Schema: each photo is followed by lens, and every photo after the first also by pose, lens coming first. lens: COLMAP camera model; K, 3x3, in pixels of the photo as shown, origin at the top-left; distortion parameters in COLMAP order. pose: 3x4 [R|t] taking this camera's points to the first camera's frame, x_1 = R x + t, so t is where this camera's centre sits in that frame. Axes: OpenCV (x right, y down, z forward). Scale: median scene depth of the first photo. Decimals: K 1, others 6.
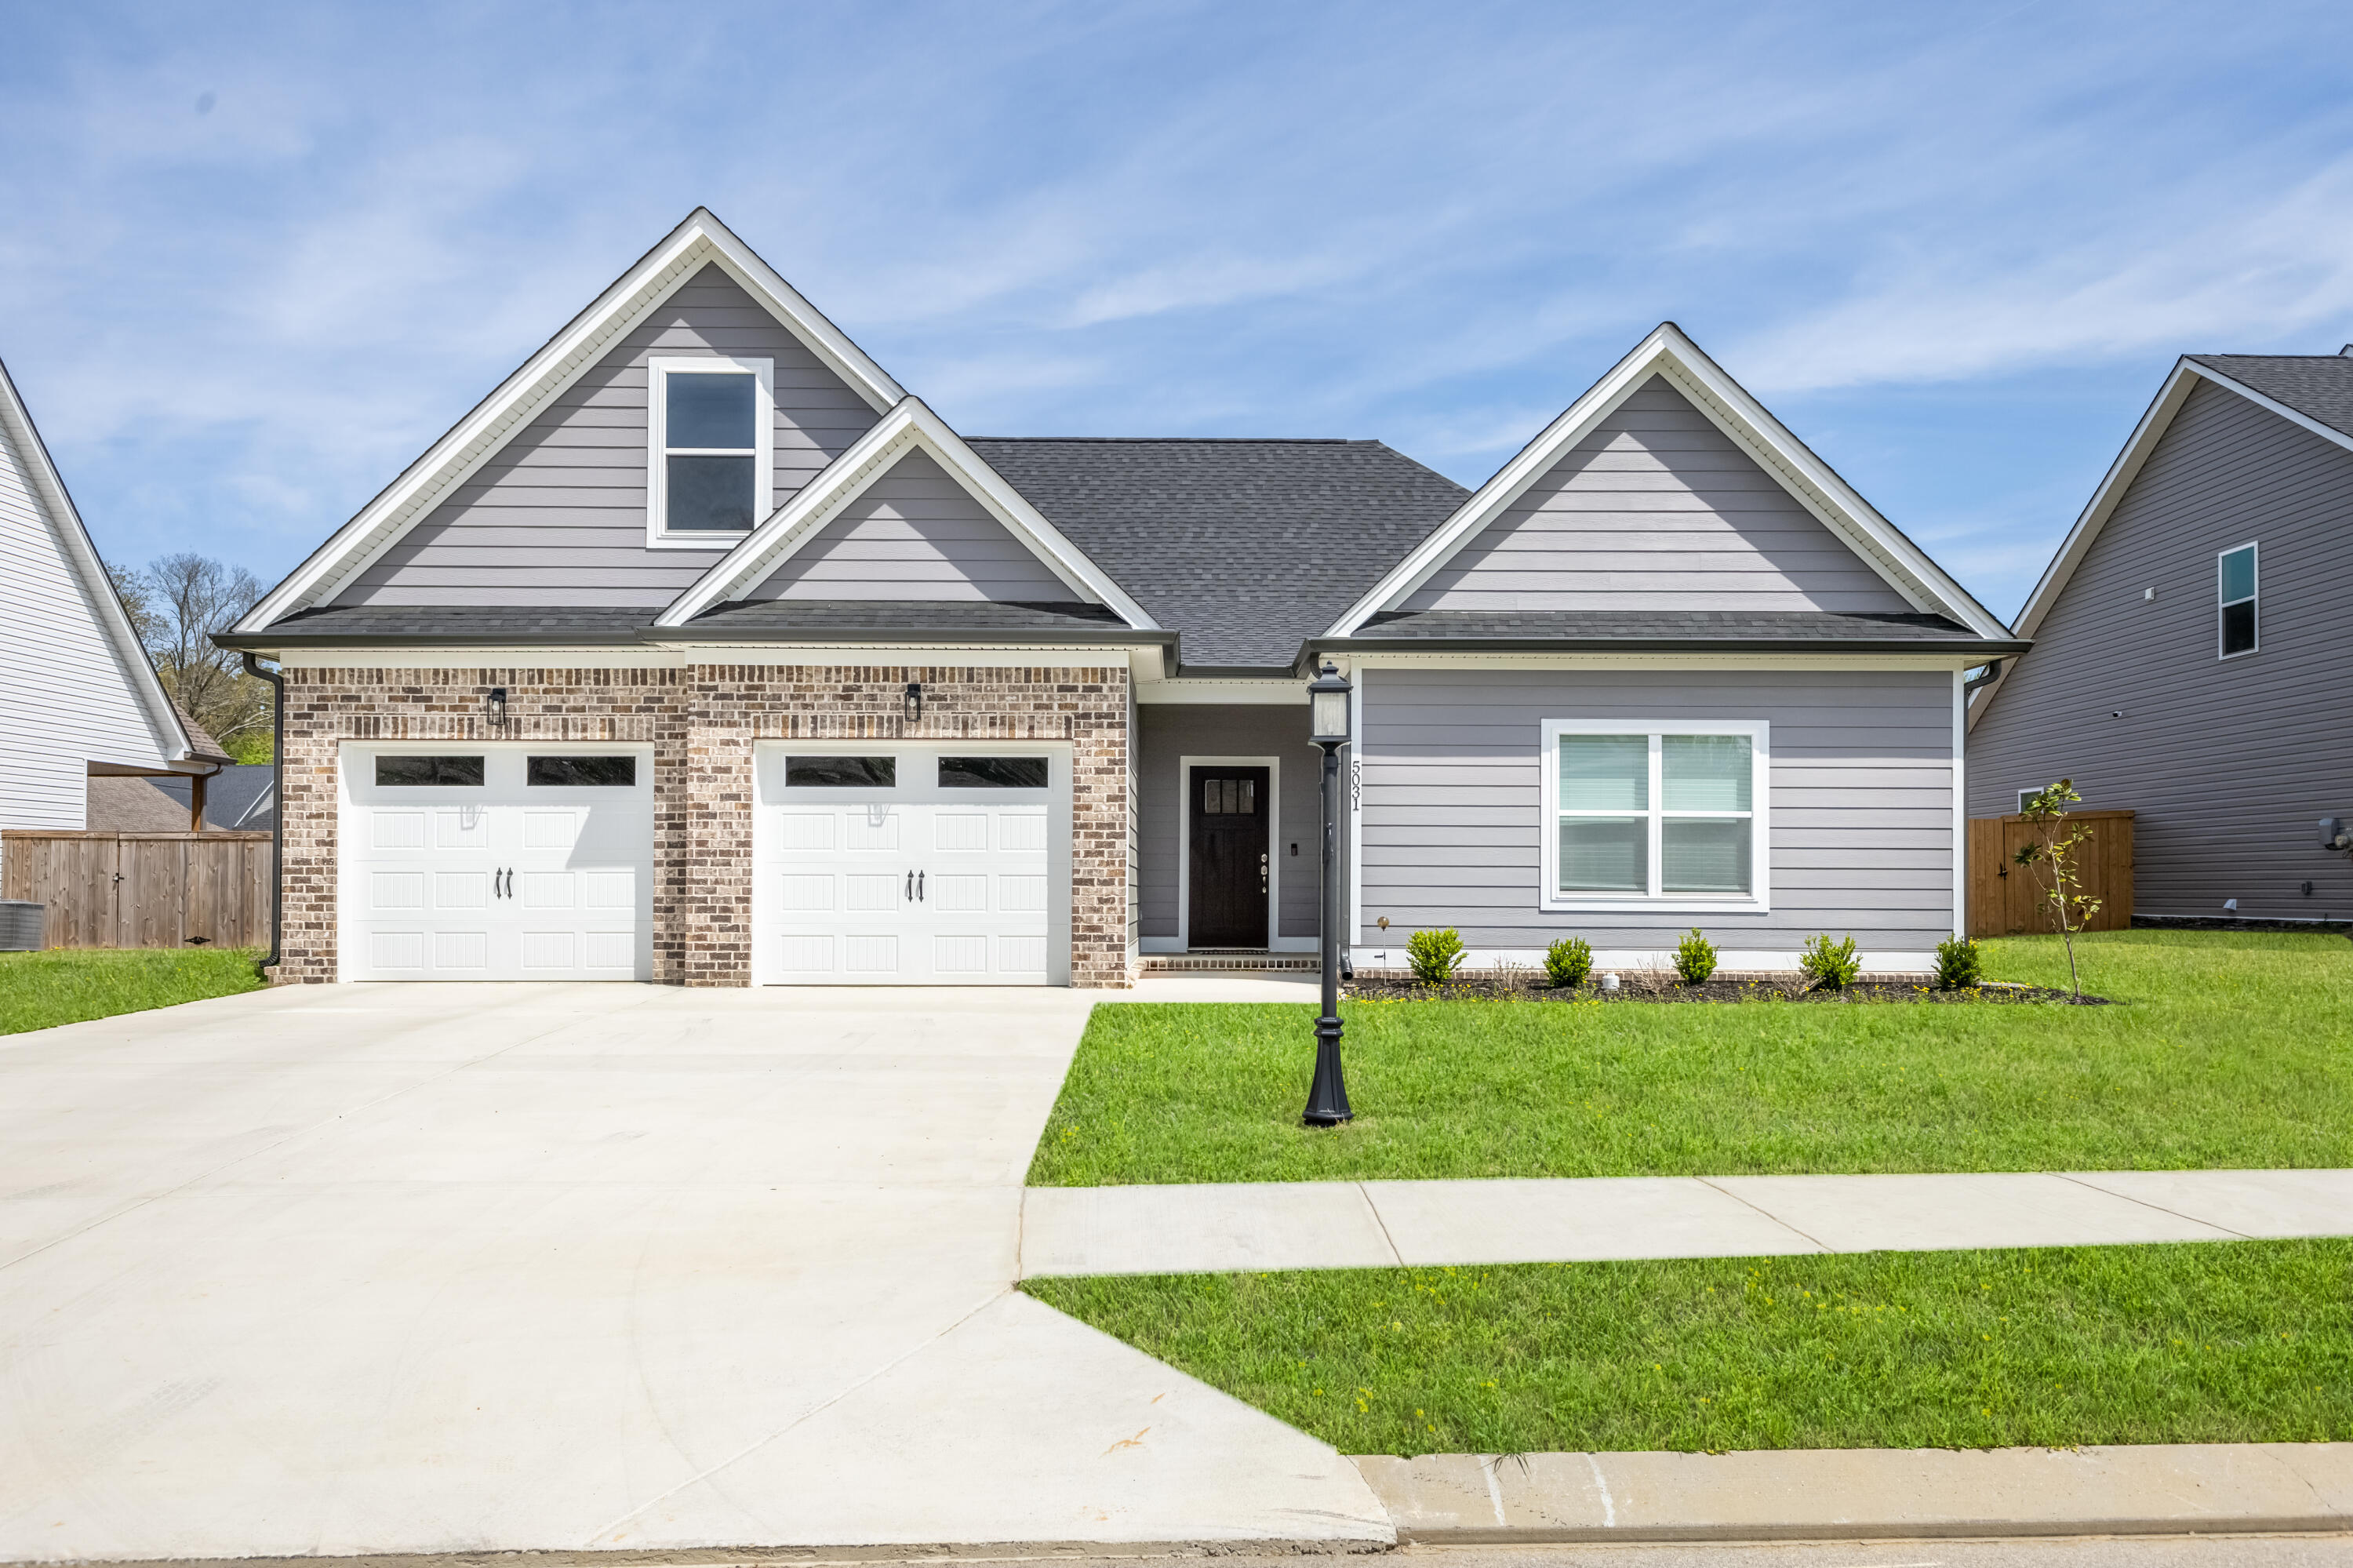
lens RADIAL K [[1766.5, 0, 1193.2], [0, 1766.5, 798.6], [0, 0, 1]] dist [0.000574, -0.014951]
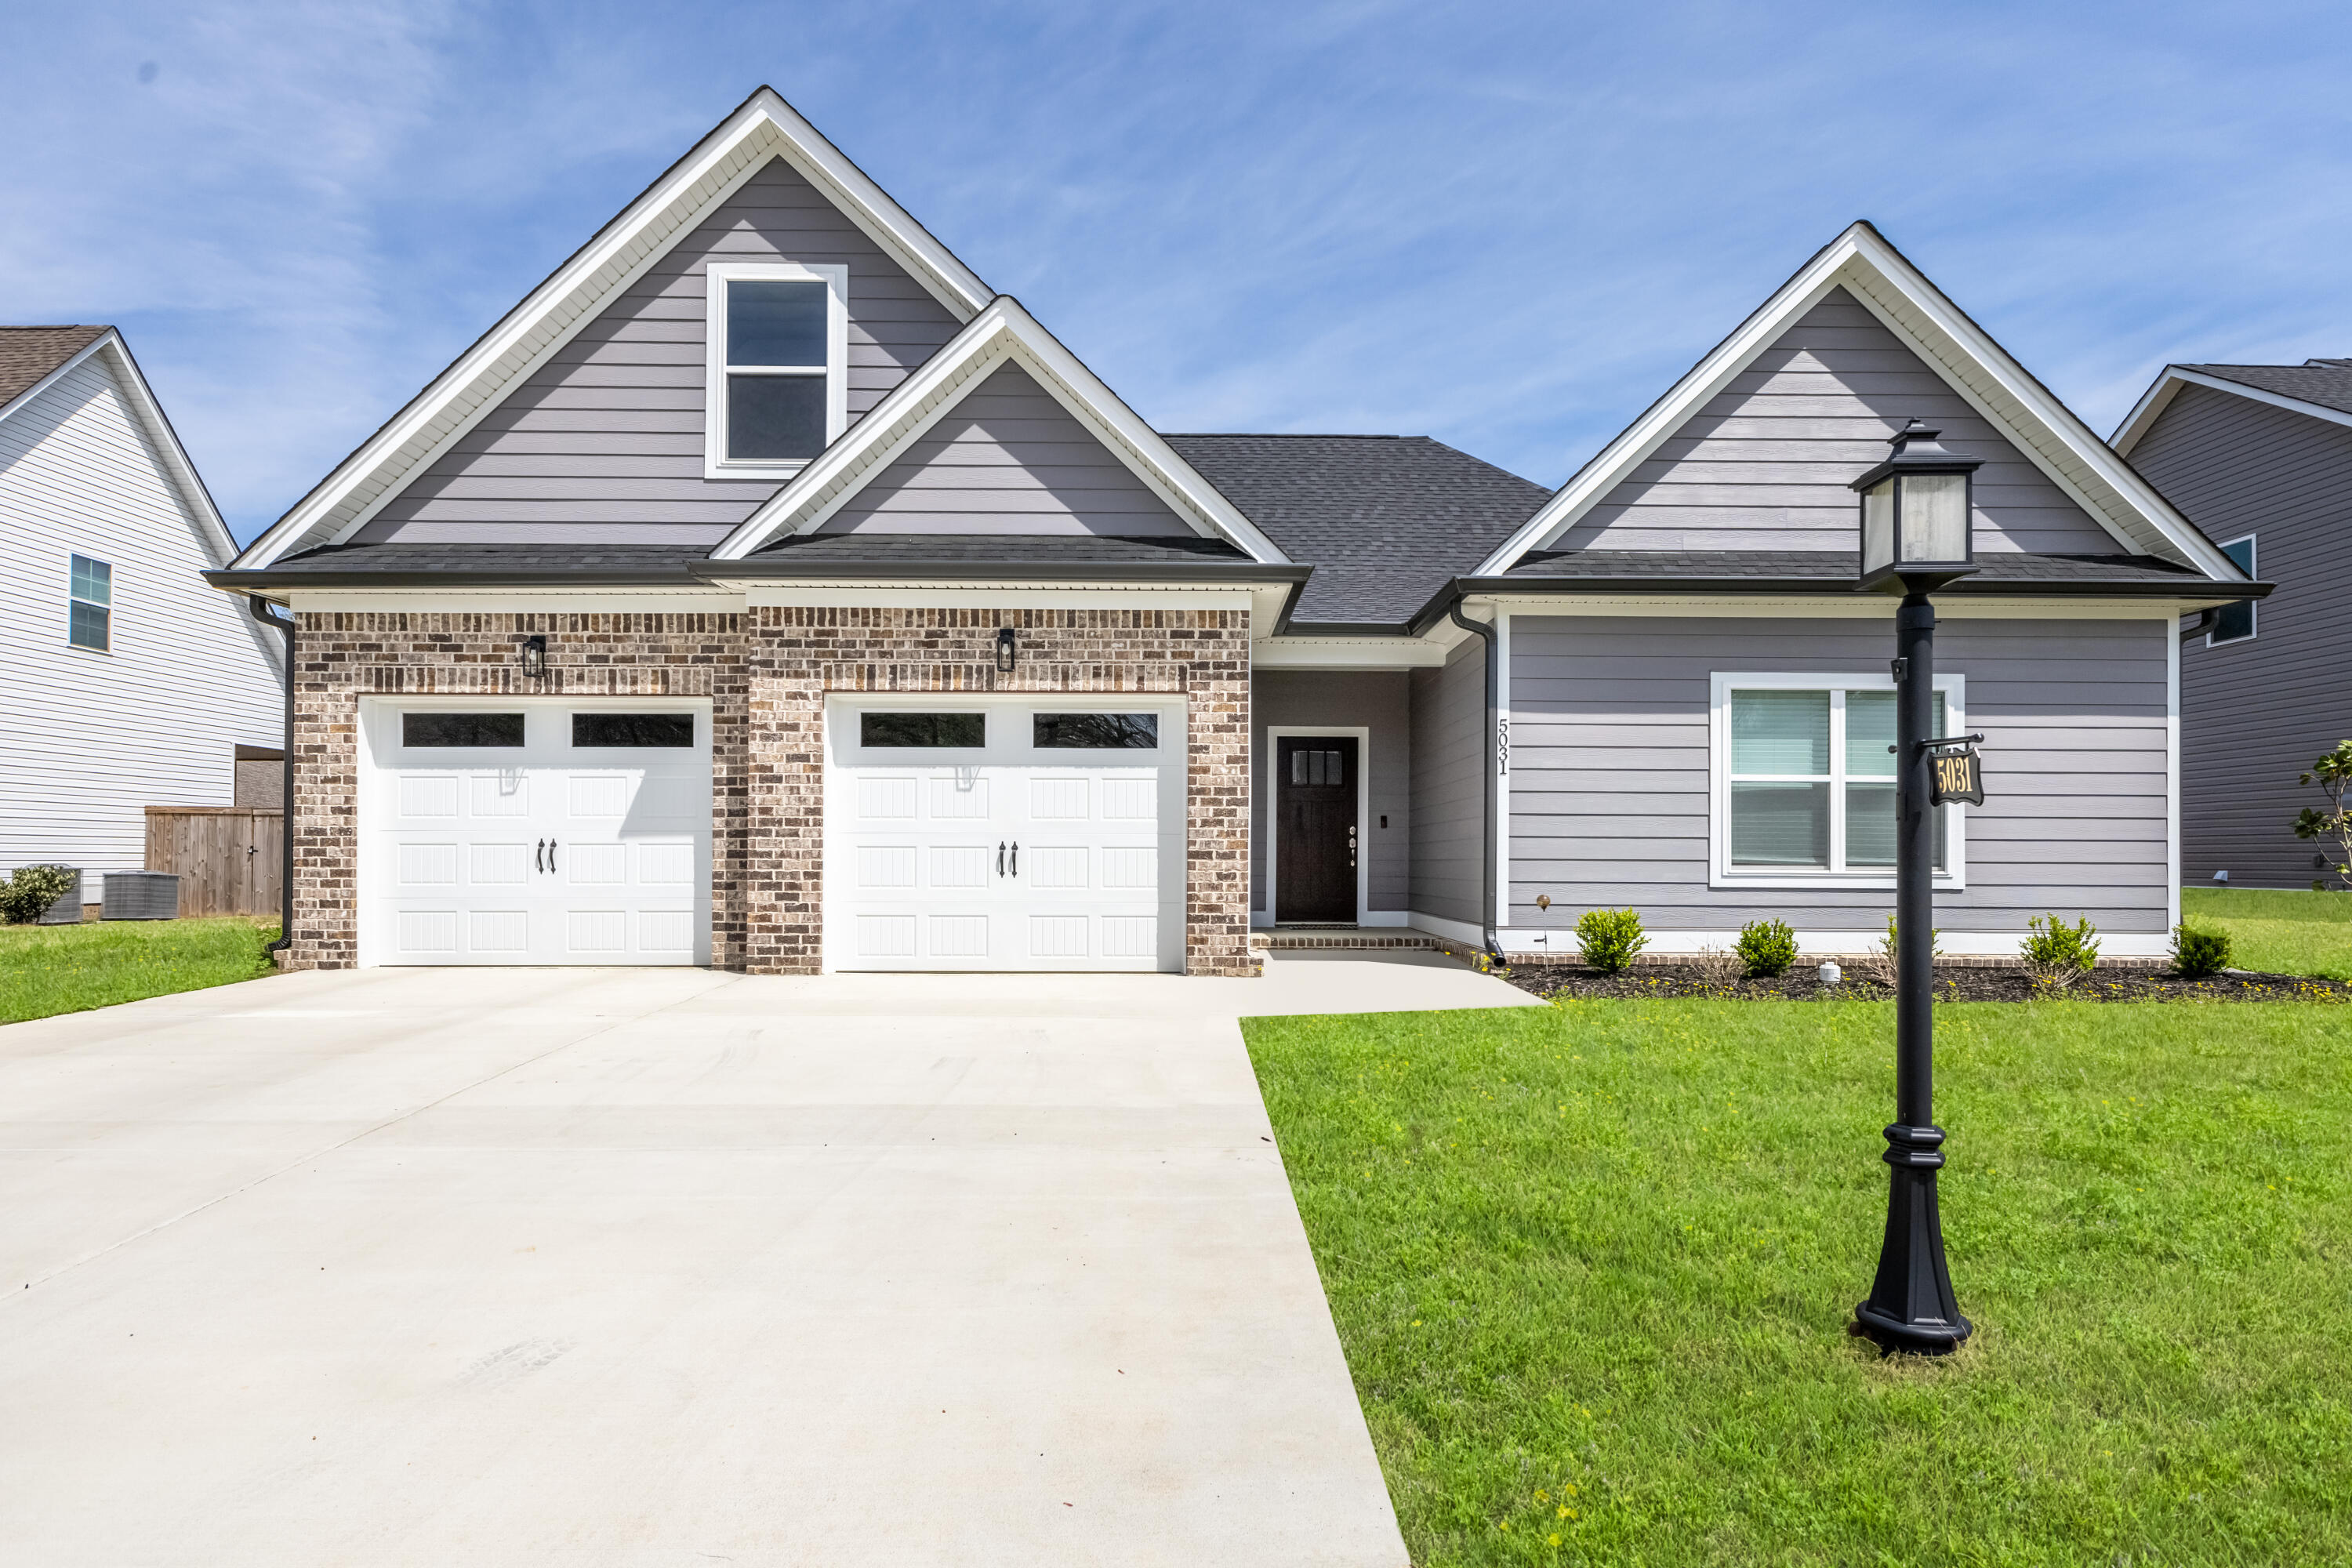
lens RADIAL K [[1260.7, 0, 1165.1], [0, 1260.7, 806.5], [0, 0, 1]] dist [-0.020037, 0.000934]
pose [[1.000000, 0.000088, -0.000119, -0.078607], [-0.000087, 0.999957, 0.009241, 0.017141], [0.000119, -0.009241, 0.999957, 0.369816]]
